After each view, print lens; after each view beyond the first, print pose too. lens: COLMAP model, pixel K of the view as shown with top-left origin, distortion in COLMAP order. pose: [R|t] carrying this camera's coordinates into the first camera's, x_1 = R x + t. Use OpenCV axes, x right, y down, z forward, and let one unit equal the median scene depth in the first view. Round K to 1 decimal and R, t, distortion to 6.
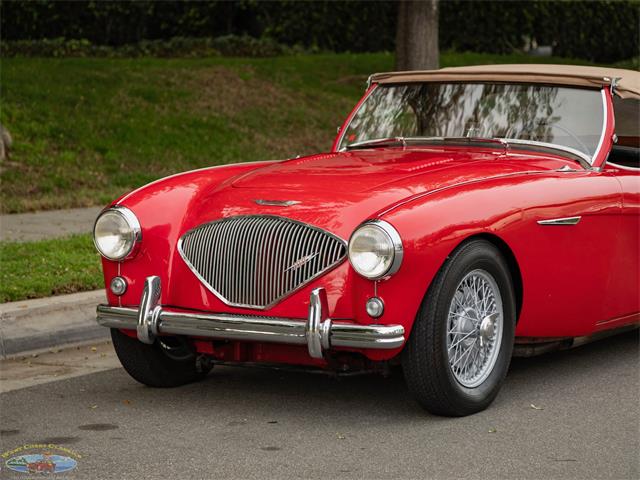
lens RADIAL K [[2473.7, 0, 320.0], [0, 2473.7, 240.0], [0, 0, 1]] dist [0.098292, 0.843503]
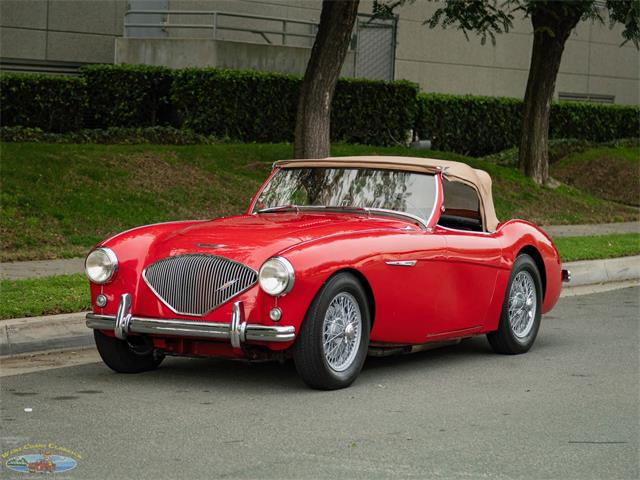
lens RADIAL K [[2473.7, 0, 320.0], [0, 2473.7, 240.0], [0, 0, 1]] dist [0.098292, 0.843503]
pose [[0.999001, 0.018724, 0.040573, -0.010830], [-0.017294, 0.999227, -0.035304, 0.029088], [-0.041203, 0.034567, 0.998553, -0.431974]]
